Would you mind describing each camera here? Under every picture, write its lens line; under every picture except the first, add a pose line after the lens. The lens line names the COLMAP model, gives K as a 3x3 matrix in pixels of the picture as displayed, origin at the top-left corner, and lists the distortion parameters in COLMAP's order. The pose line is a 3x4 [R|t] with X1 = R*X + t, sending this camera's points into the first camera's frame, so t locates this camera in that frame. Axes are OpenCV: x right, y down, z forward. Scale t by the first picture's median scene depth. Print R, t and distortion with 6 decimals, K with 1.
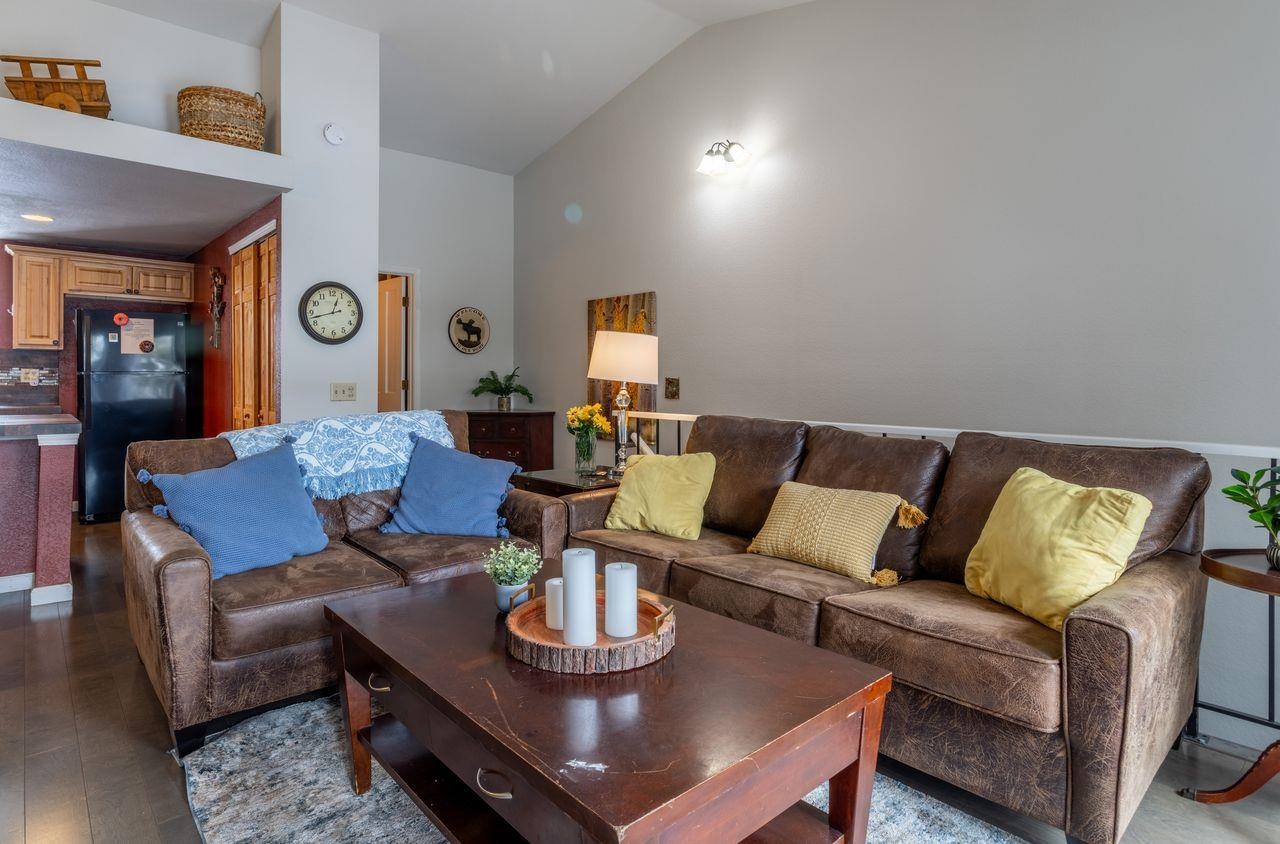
lens RADIAL K [[683.8, 0, 592.7], [0, 683.8, 381.8], [0, 0, 1]] dist [-0.004056, -0.000014]
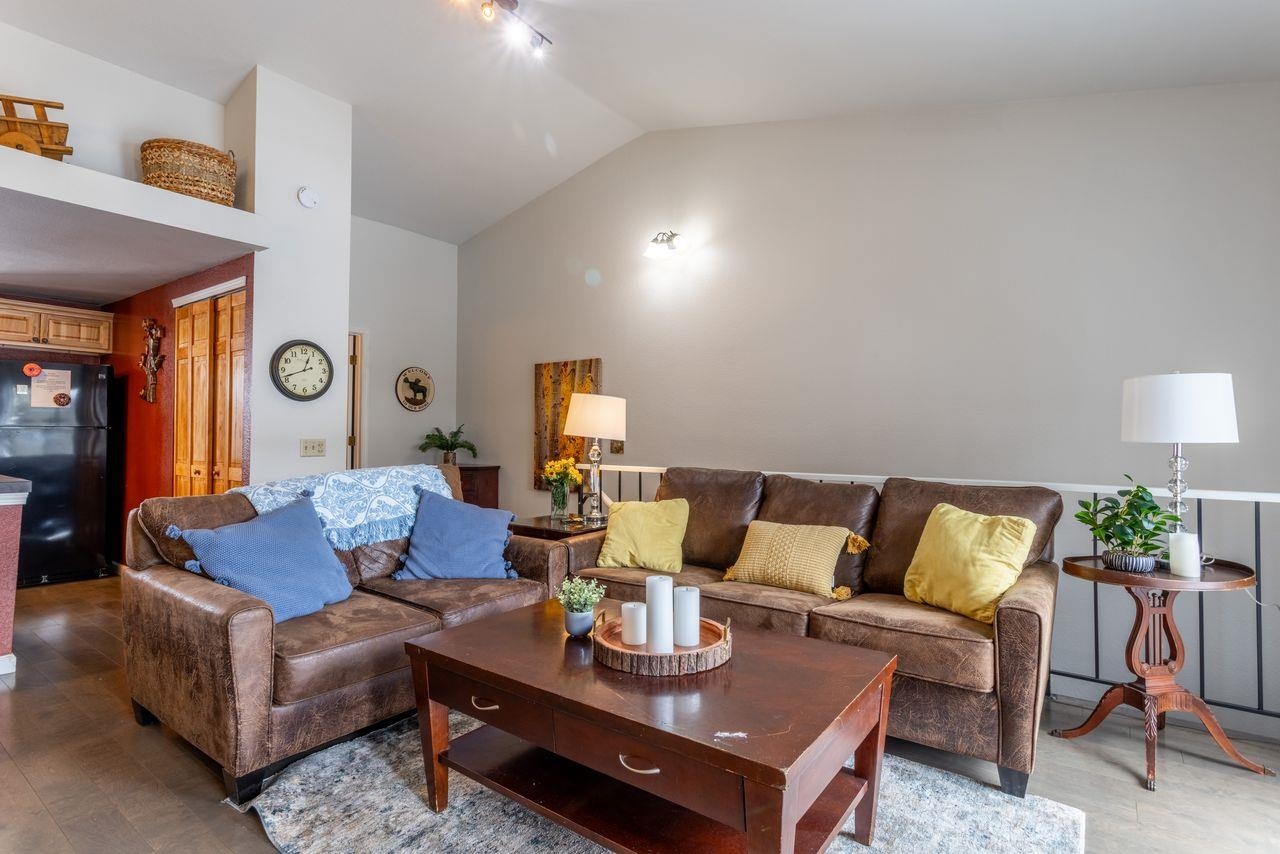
lens RADIAL K [[636.3, 0, 634.0], [0, 636.3, 422.6], [0, 0, 1]] dist [-0.004890, 0.001447]
pose [[0.973106, 0.007238, 0.230246, -0.169492], [-0.001622, 0.999697, -0.024571, -0.000517], [-0.230354, 0.023536, 0.972822, -0.052841]]
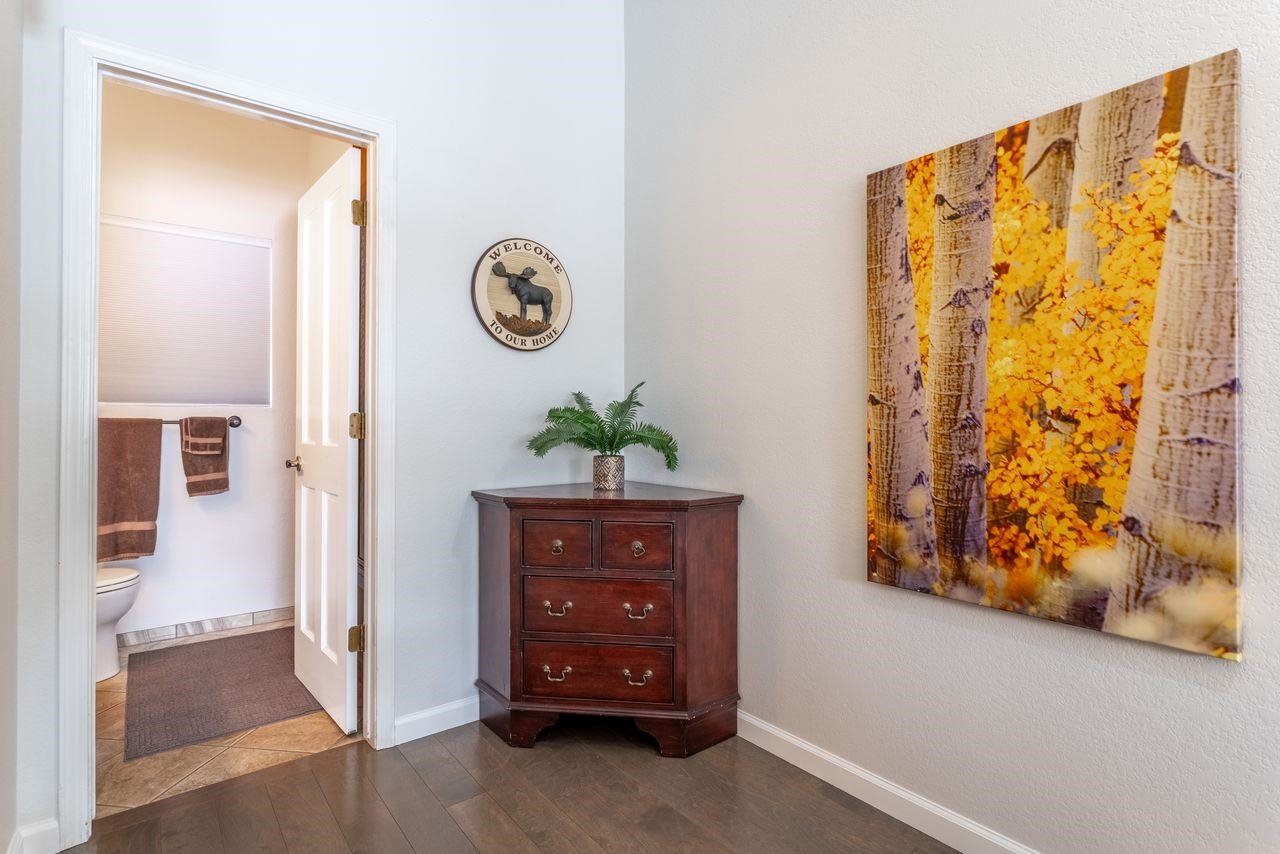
lens RADIAL K [[636.3, 0, 636.1], [0, 636.3, 419.0], [0, 0, 1]] dist [-0.004890, 0.001447]
pose [[0.999616, -0.001162, -0.027680, -0.220178], [0.000913, 0.999959, -0.008983, 0.008487], [0.027690, 0.008954, 0.999576, 1.334143]]
